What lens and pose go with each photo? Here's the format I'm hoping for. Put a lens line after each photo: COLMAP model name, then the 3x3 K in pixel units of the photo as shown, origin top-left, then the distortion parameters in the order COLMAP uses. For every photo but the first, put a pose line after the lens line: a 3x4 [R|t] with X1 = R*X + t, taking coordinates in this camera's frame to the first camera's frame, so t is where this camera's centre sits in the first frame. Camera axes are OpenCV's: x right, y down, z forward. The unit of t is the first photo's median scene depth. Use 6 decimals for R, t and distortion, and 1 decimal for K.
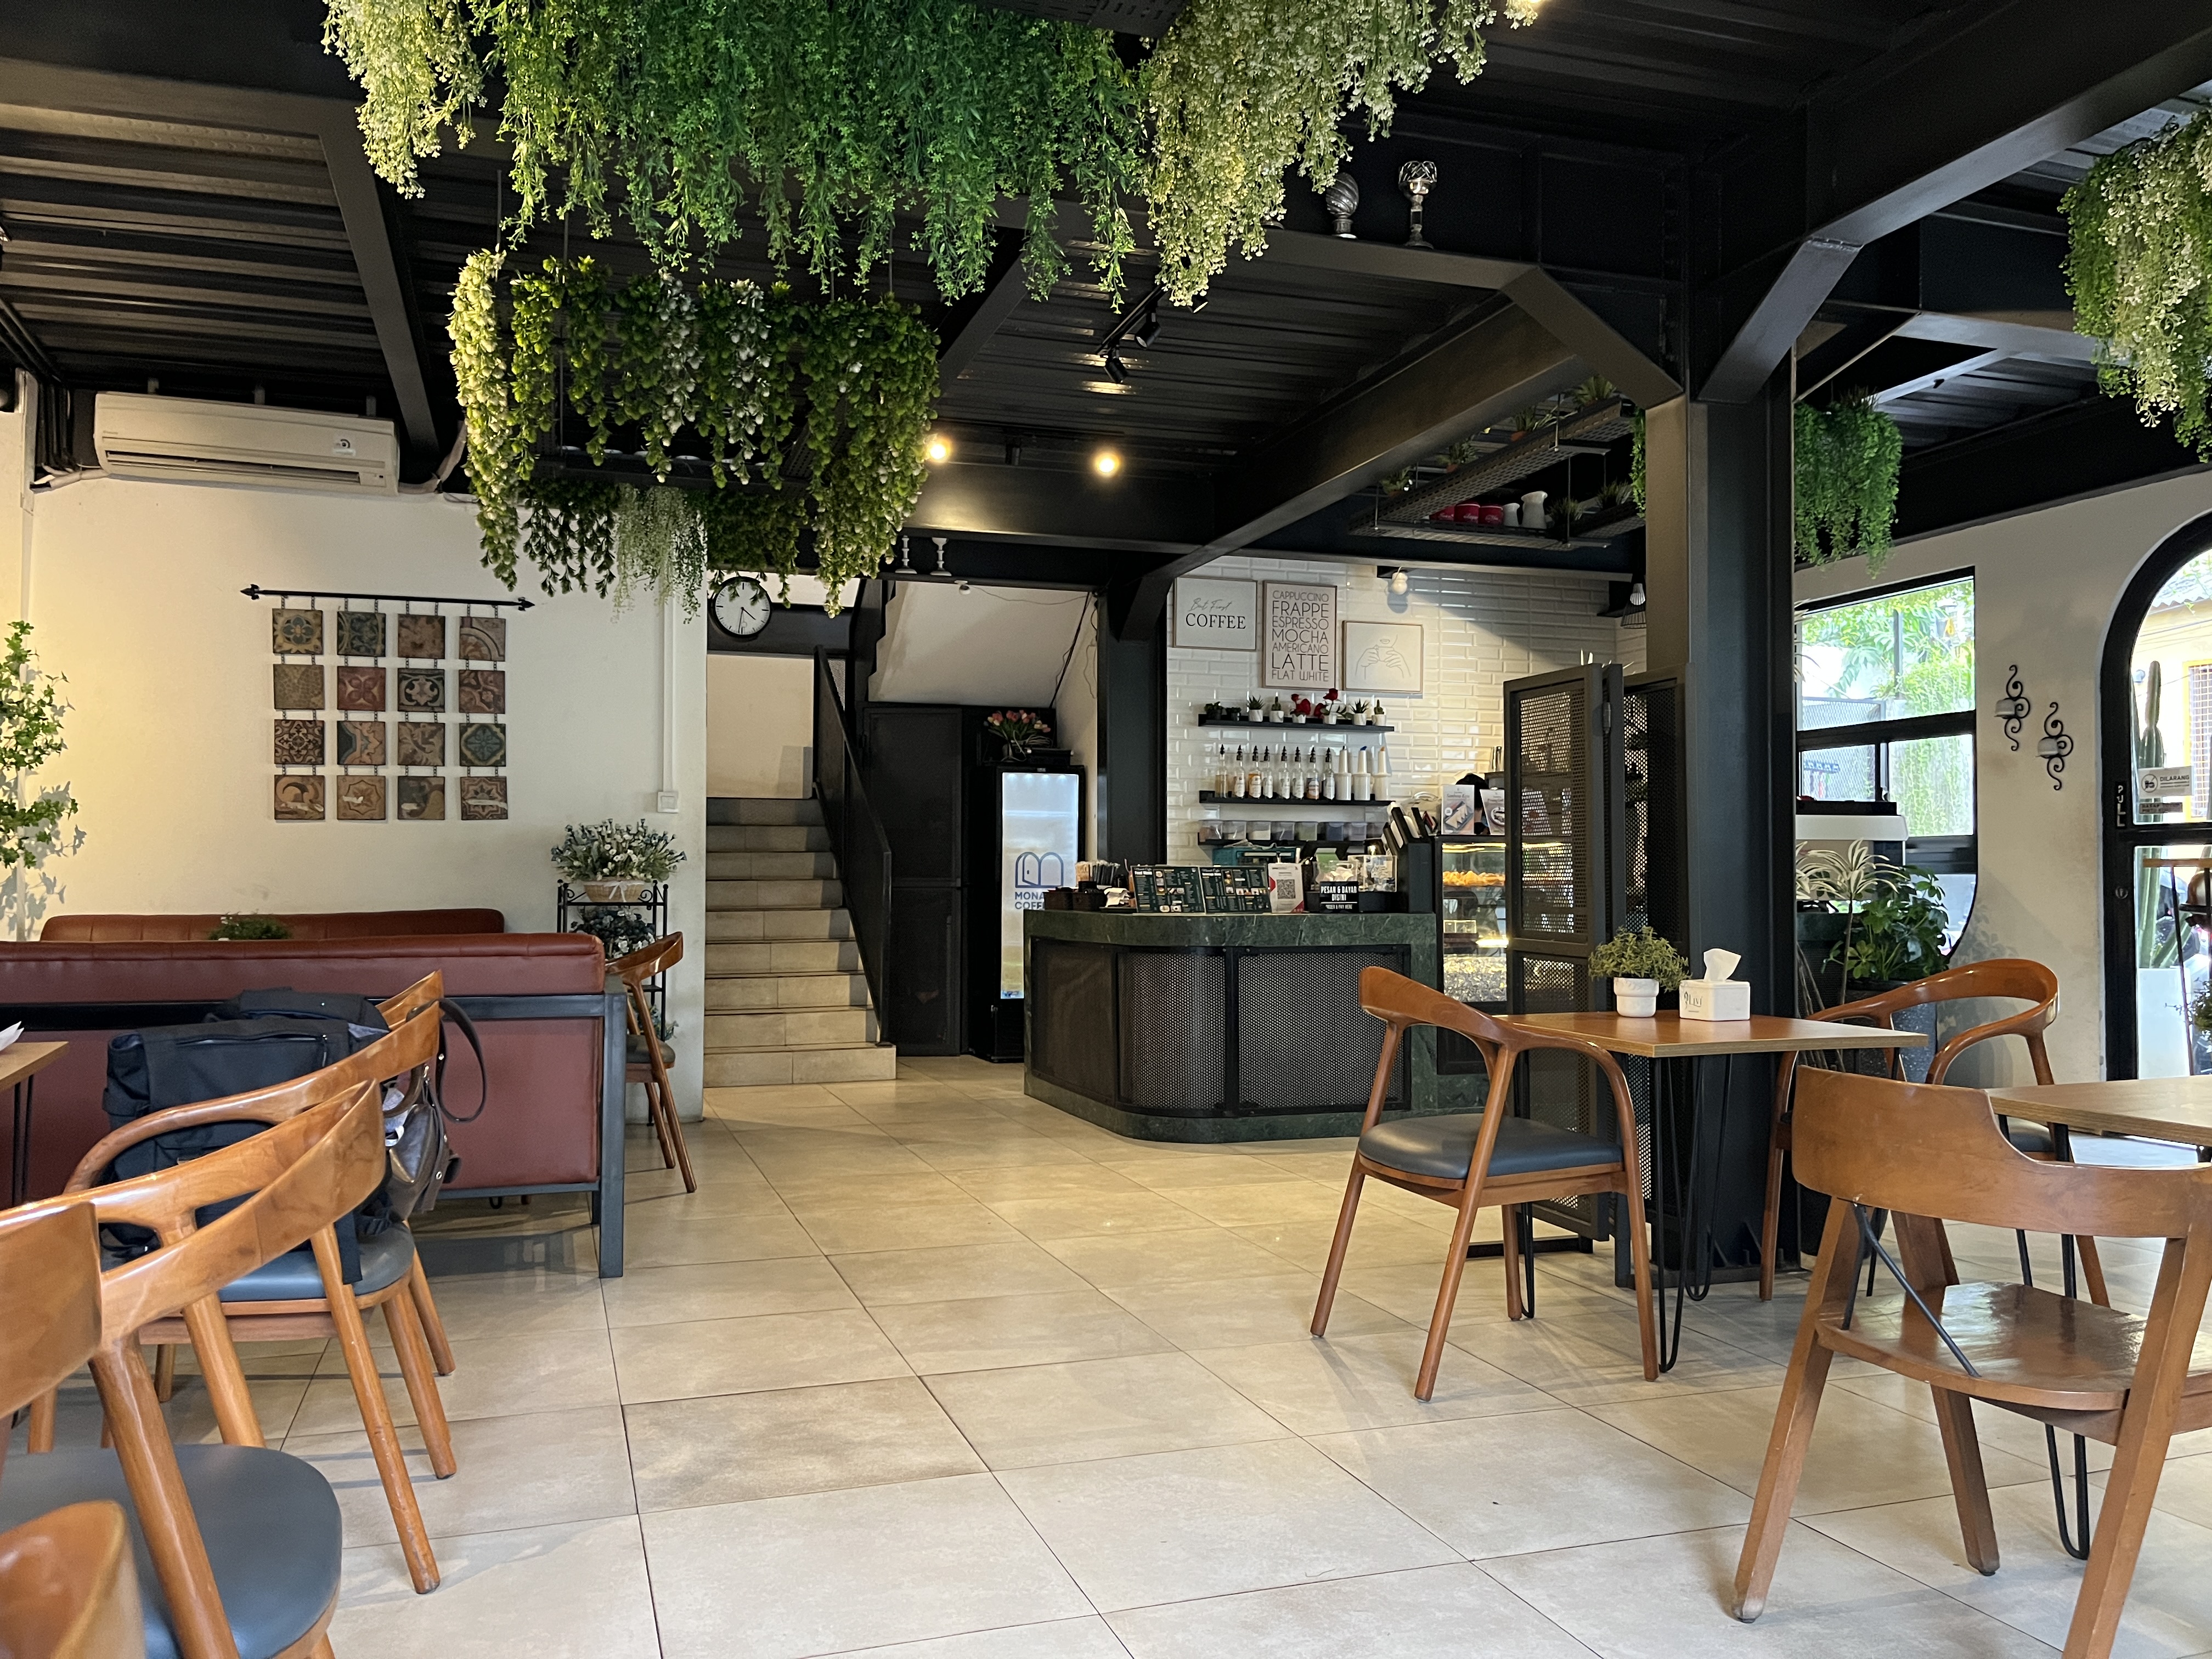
lens RADIAL K [[1648.1, 0, 1074.0], [0, 1648.1, 841.8], [0, 0, 1]] dist [0.043471, -0.059540]
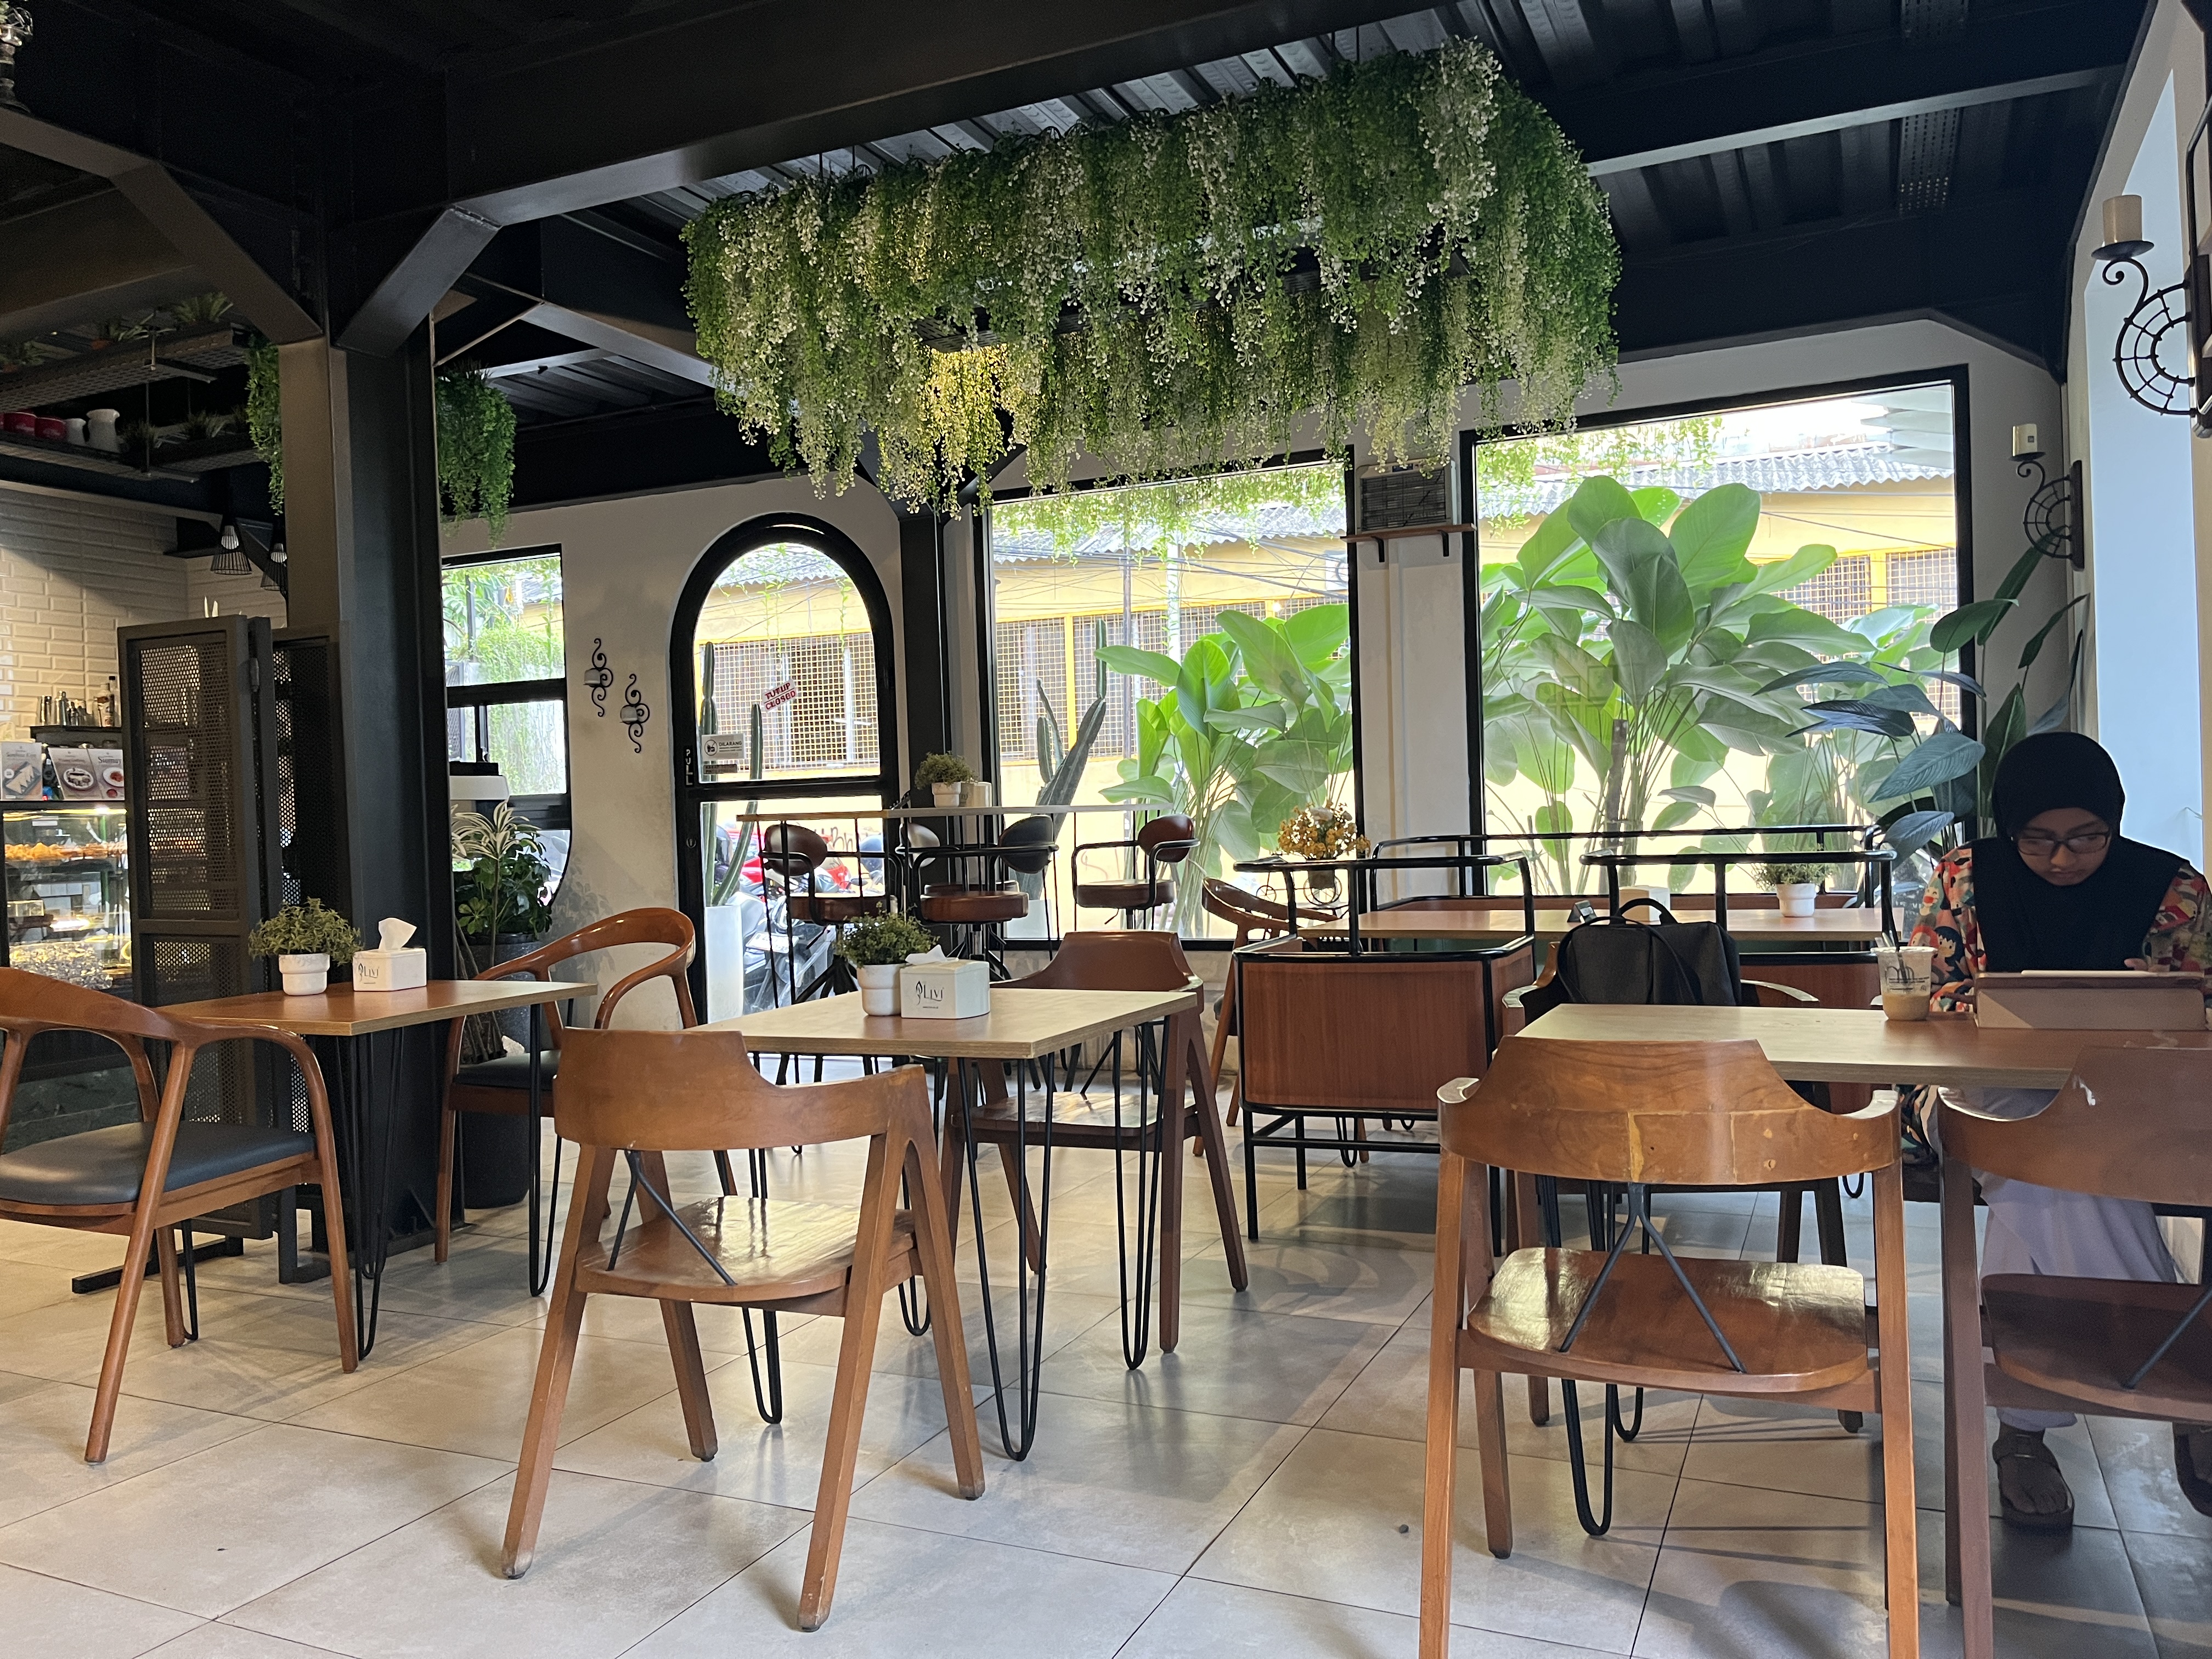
lens RADIAL K [[1655.2, 0, 1106.0], [0, 1655.2, 829.5], [0, 0, 1]] dist [0.040495, -0.086357]
pose [[0.668575, -0.028081, 0.743115, -0.050766], [0.014280, 0.999587, 0.024925, -0.004775], [-0.743508, -0.006053, 0.668700, 0.027536]]
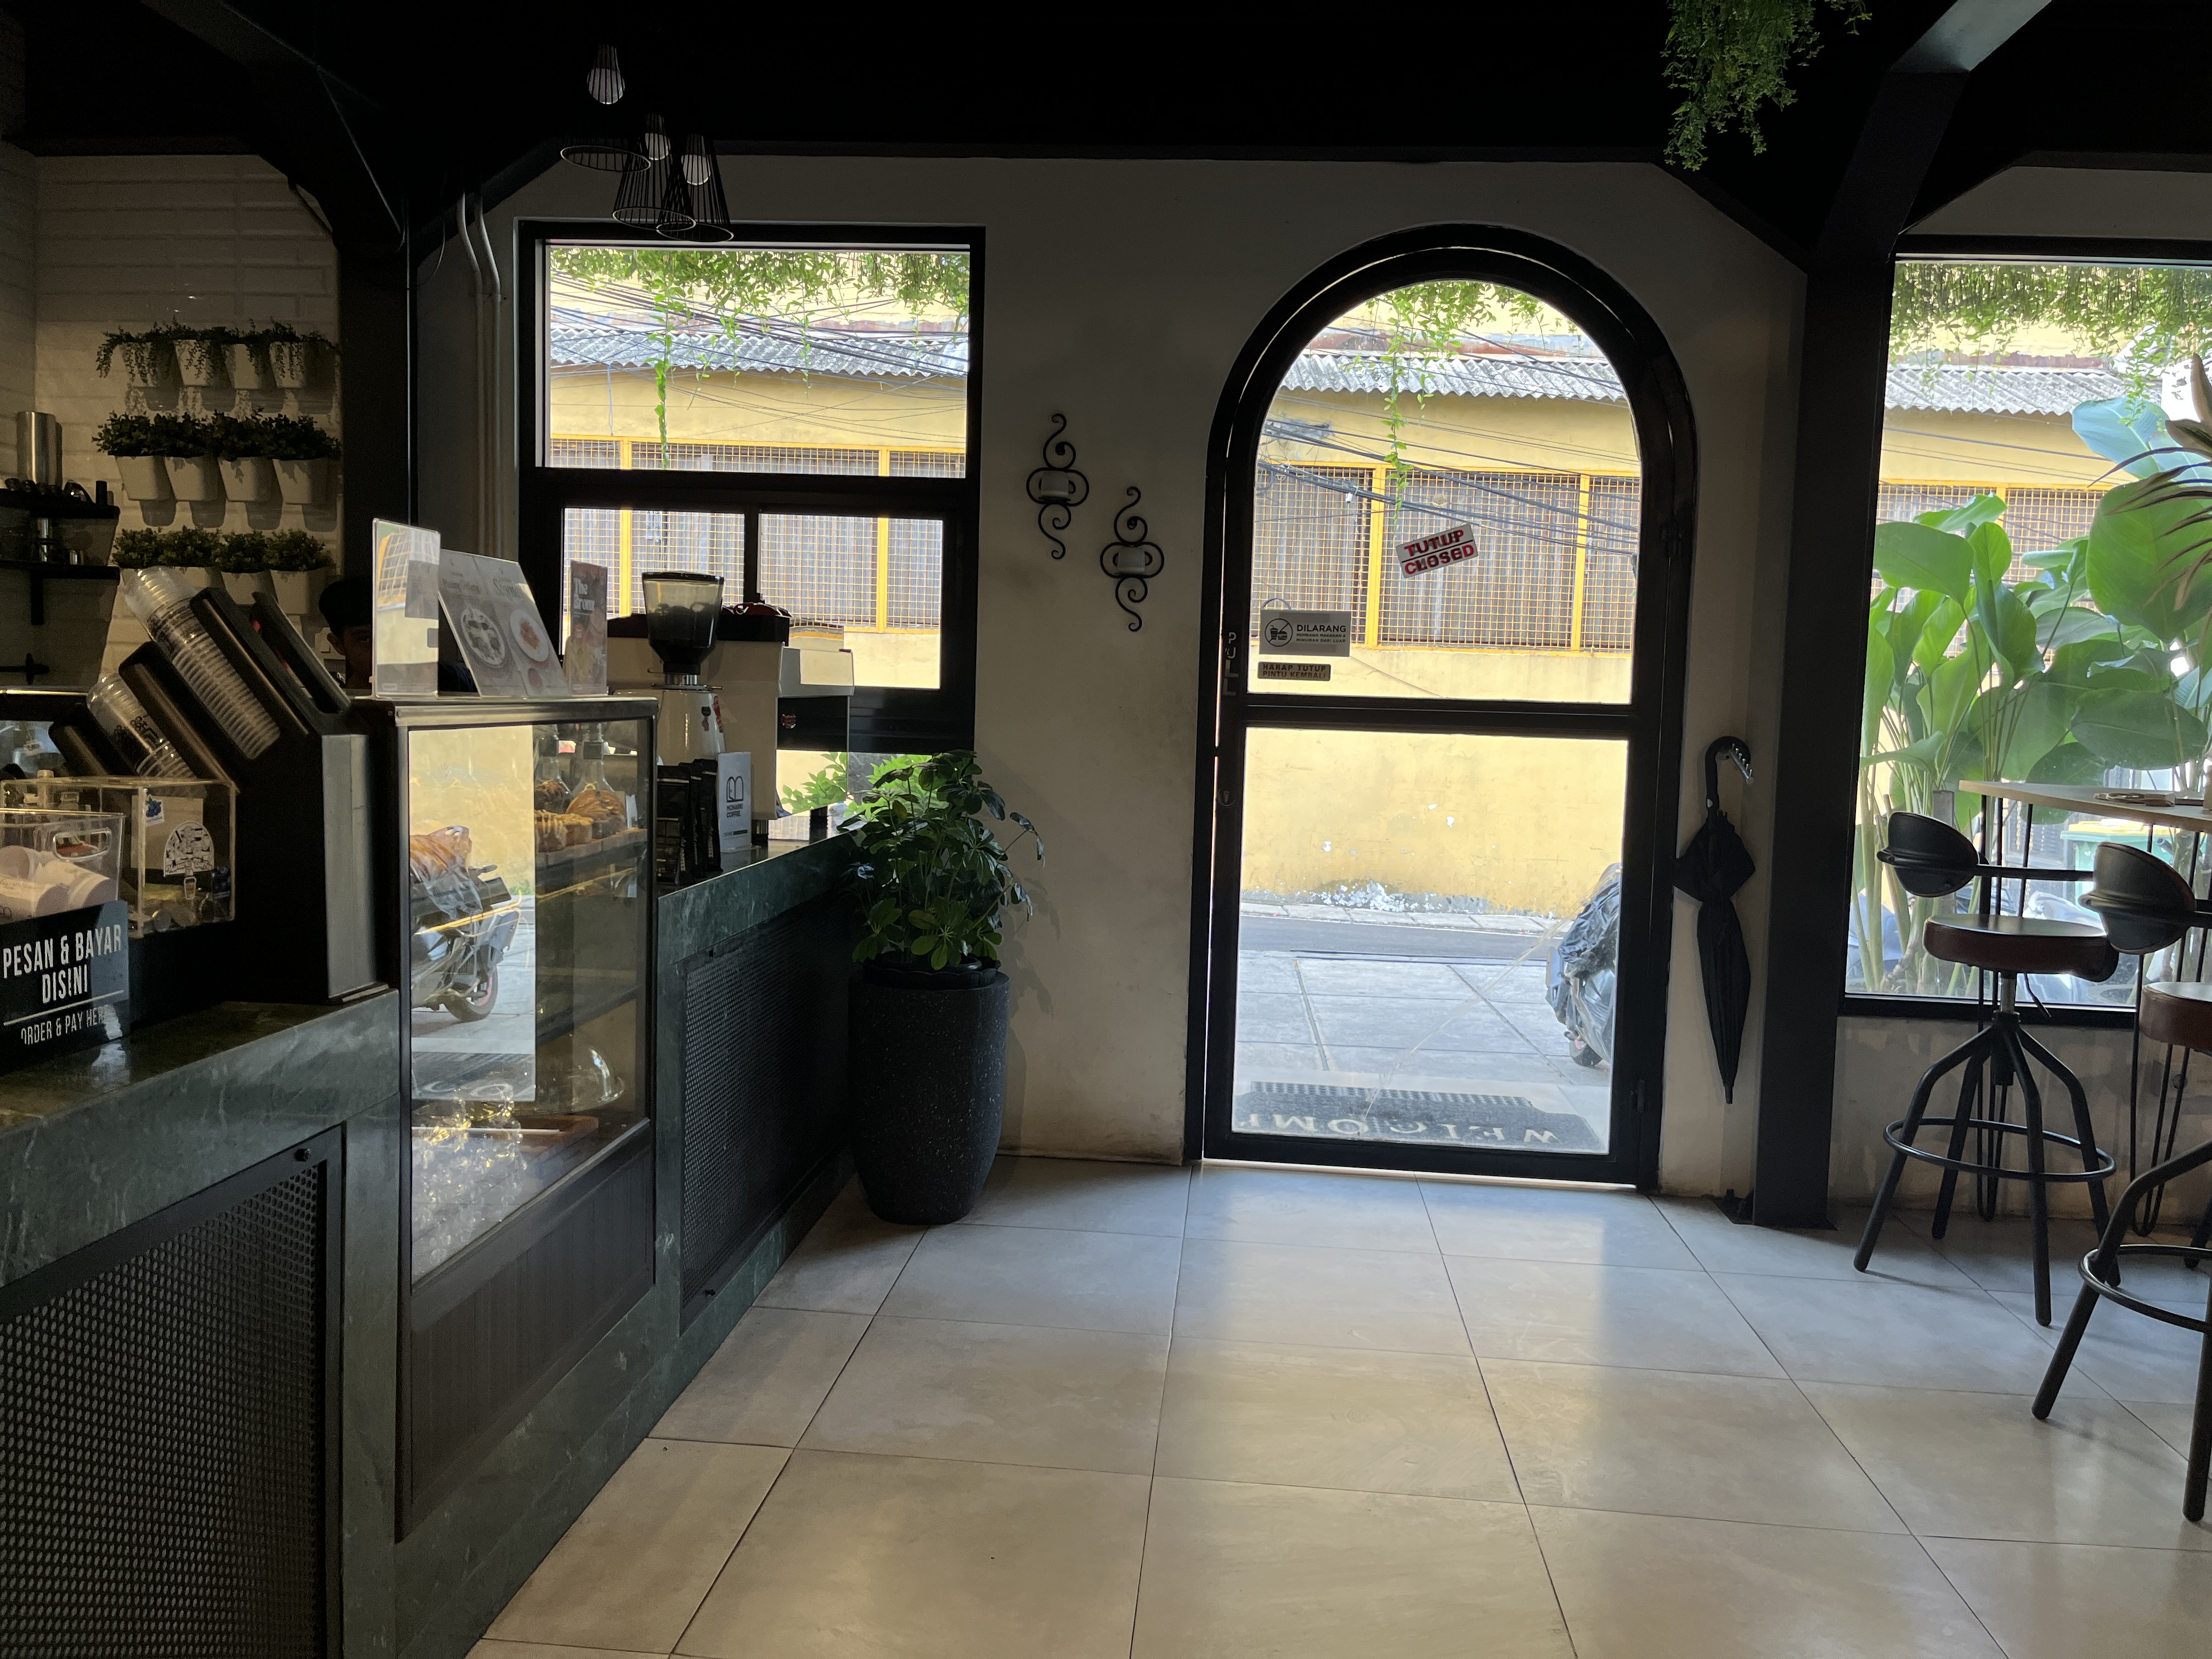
lens RADIAL K [[1705.1, 0, 1106.0], [0, 1705.1, 829.5], [0, 0, 1]] dist [0.043225, 0.000425]
pose [[0.376928, -0.065928, 0.923893, -0.012631], [-0.053493, 0.994249, 0.092773, -0.026933], [-0.924697, -0.084390, 0.371233, 1.300152]]
